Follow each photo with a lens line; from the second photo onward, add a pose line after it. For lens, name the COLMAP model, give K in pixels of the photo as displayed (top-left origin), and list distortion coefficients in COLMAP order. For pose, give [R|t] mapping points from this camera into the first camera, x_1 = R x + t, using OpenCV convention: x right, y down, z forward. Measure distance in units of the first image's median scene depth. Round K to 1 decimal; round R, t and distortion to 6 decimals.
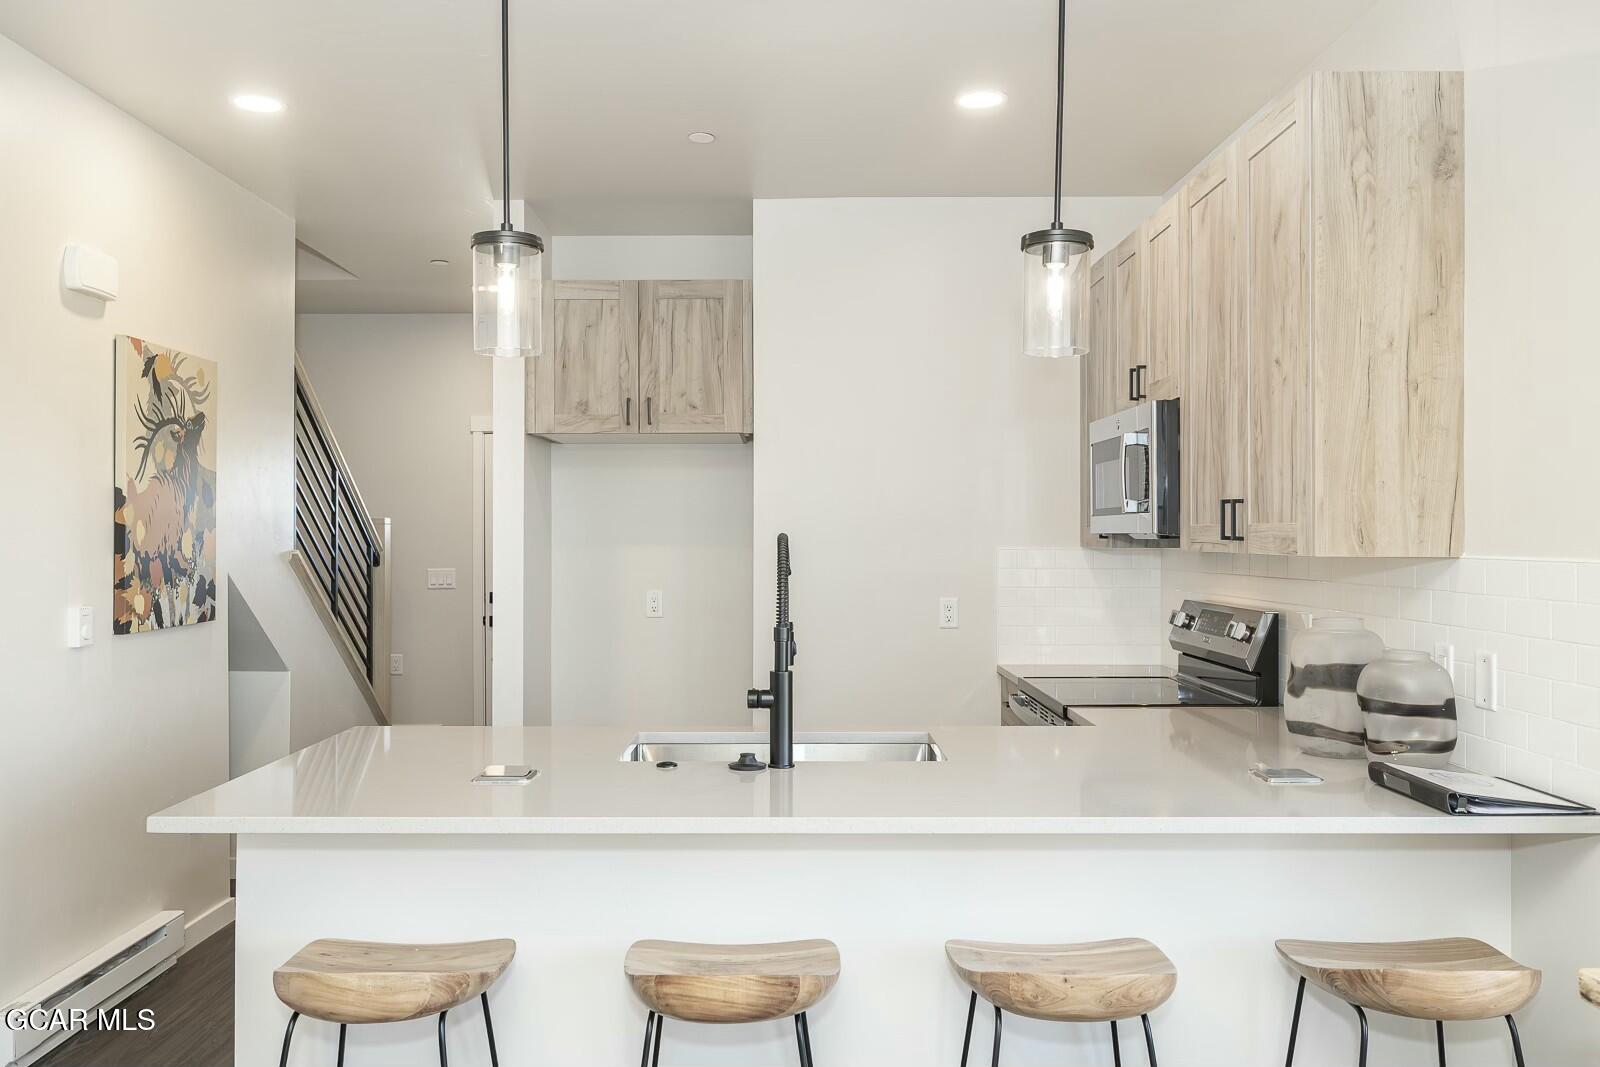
lens RADIAL K [[1240.8, 0, 791.7], [0, 1240.8, 530.9], [0, 0, 1]] dist [-0.001994, -0.001018]
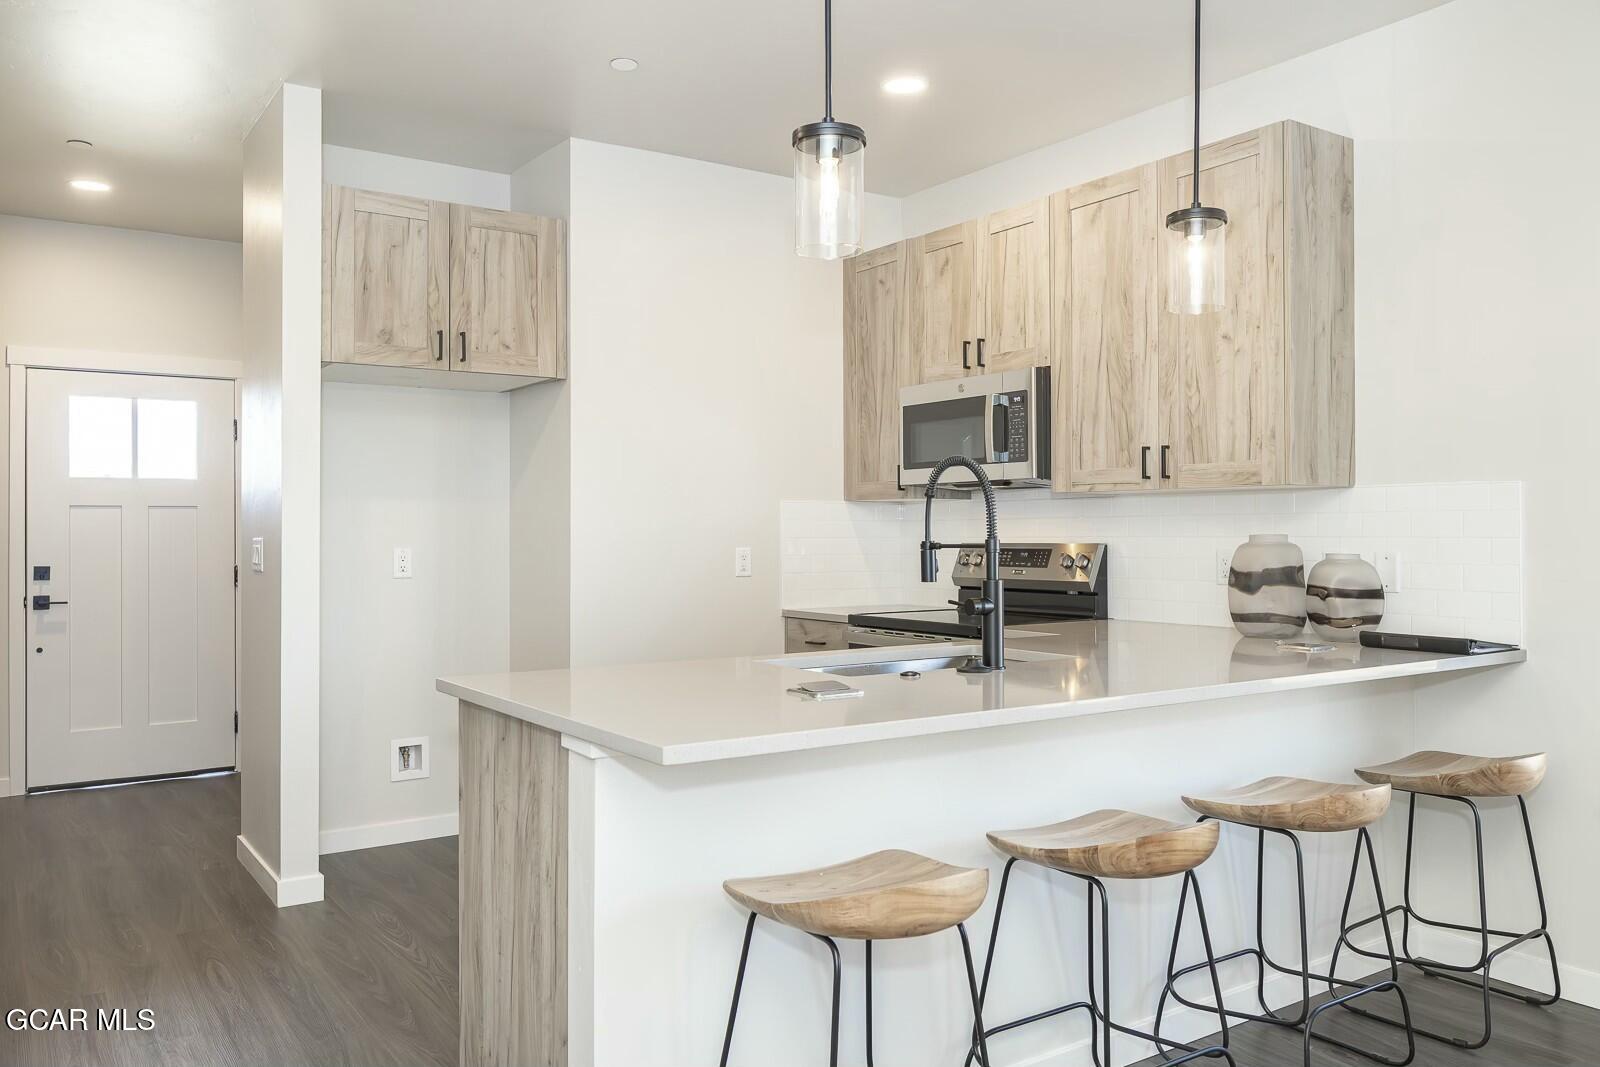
lens RADIAL K [[1199.8, 0, 790.2], [0, 1199.8, 524.9], [0, 0, 1]] dist [-0.003438, -0.001339]
pose [[0.831419, 0.002381, 0.555640, -0.521546], [-0.000329, 0.999993, -0.003794, 0.049068], [-0.555645, 0.002971, 0.831414, 0.164726]]
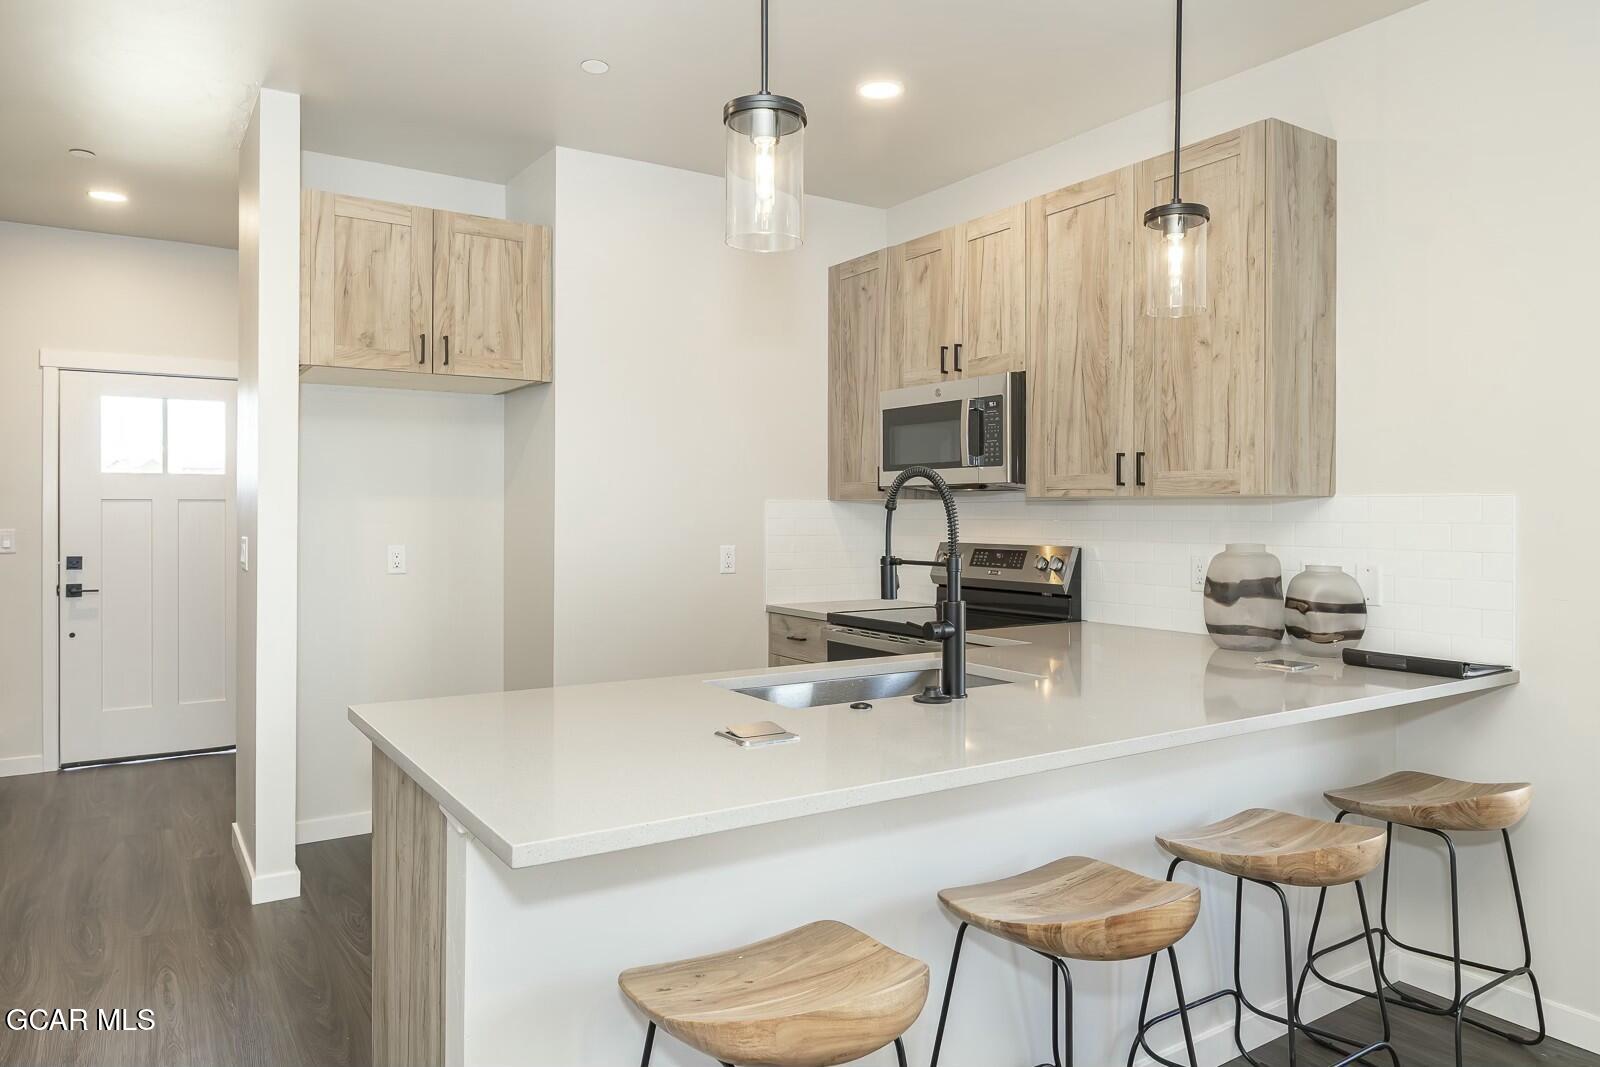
lens RADIAL K [[1034.1, 0, 795.8], [0, 1034.1, 514.5], [0, 0, 1]] dist [-0.005865, -0.000014]
pose [[0.839989, 0.002955, 0.542595, -0.404673], [-0.005993, 0.999975, 0.003831, 0.028546], [-0.542570, -0.006470, 0.839986, 0.261929]]
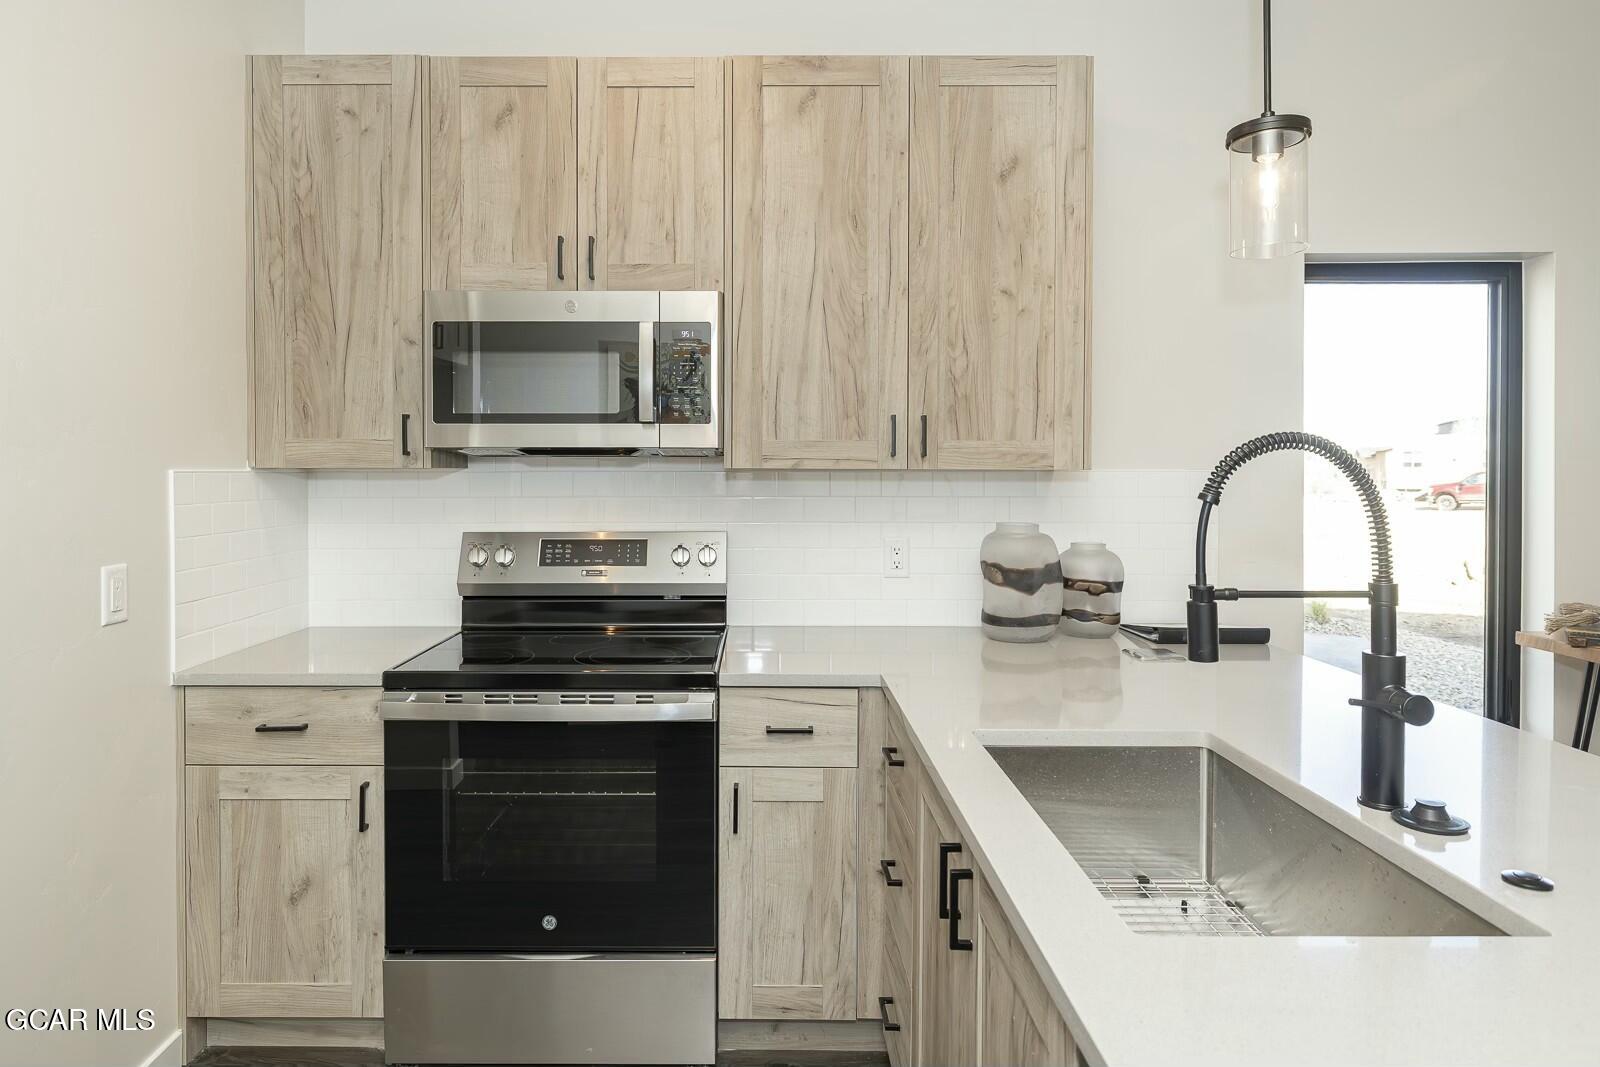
lens RADIAL K [[956.3, 0, 751.4], [0, 956.3, 484.9], [0, 0, 1]] dist [-0.001307, -0.001057]
pose [[0.007257, -0.015108, 0.999860, -0.347995], [-0.004154, 0.999877, 0.015138, 0.016189], [-0.999965, -0.004263, 0.007193, 0.934400]]
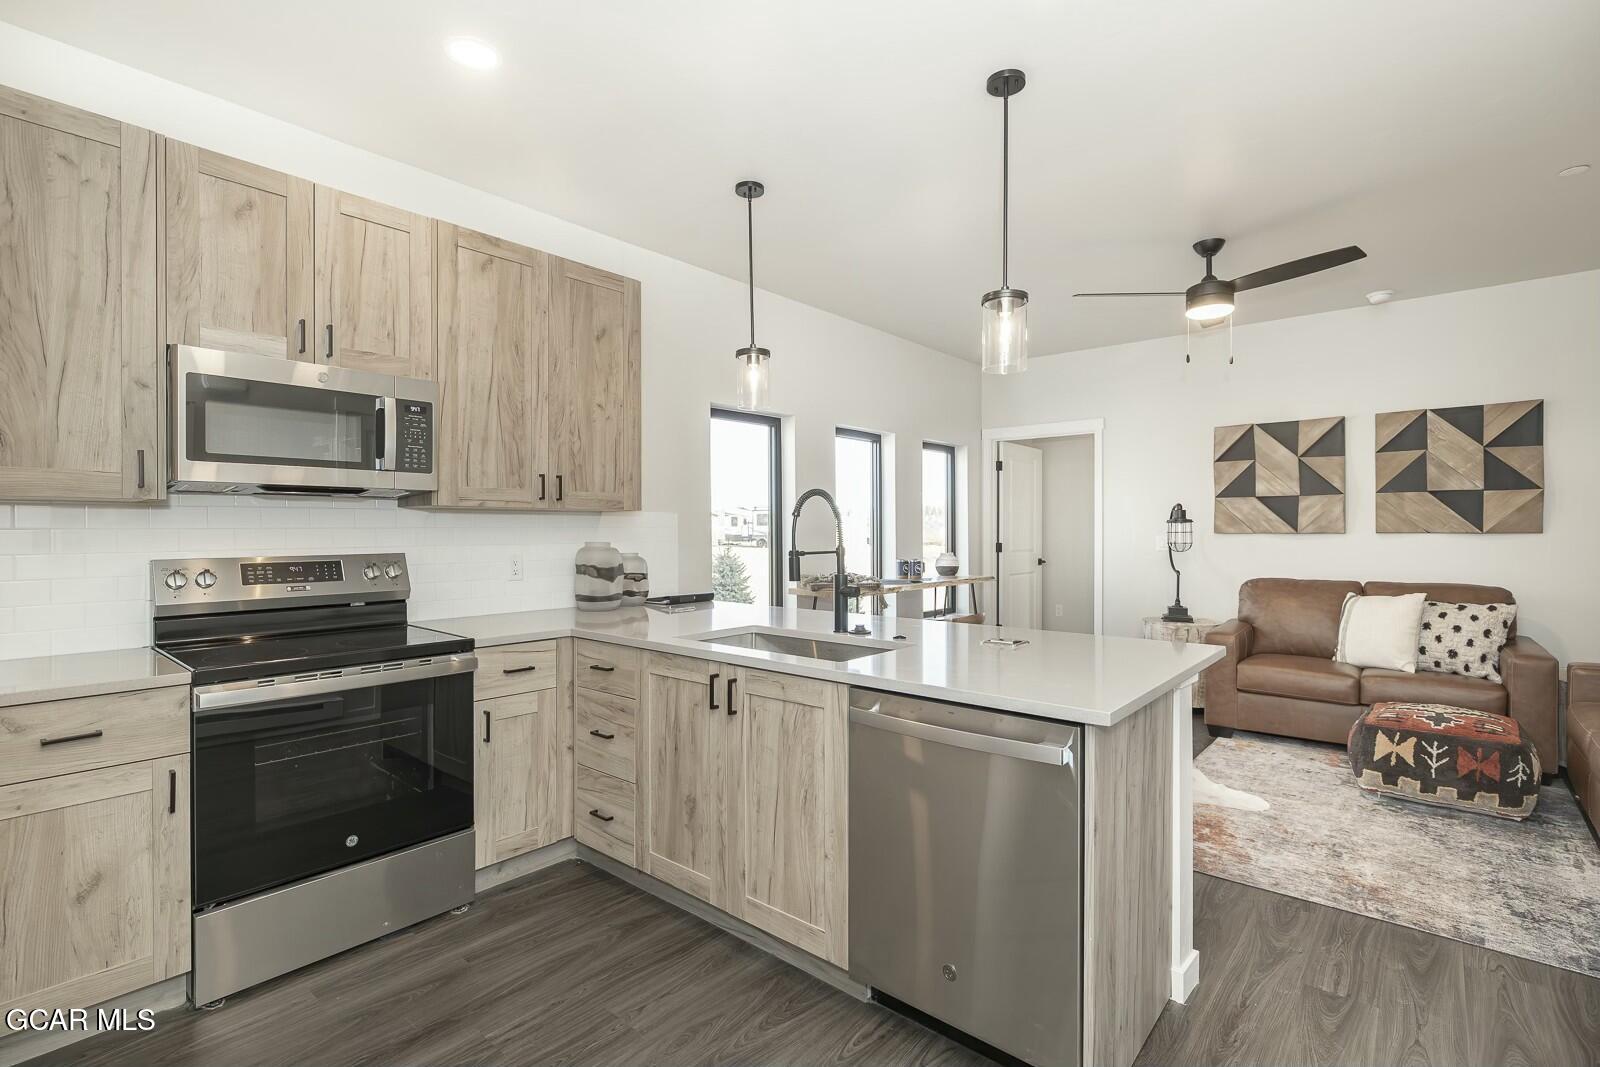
lens RADIAL K [[747.7, 0, 798.3], [0, 747.7, 531.1], [0, 0, 1]] dist [-0.005417, 0.001538]
pose [[-0.755511, 0.001441, 0.655134, -0.438919], [0.001533, 0.999999, -0.000432, 0.040627], [-0.655134, 0.000678, -0.755513, 1.270484]]
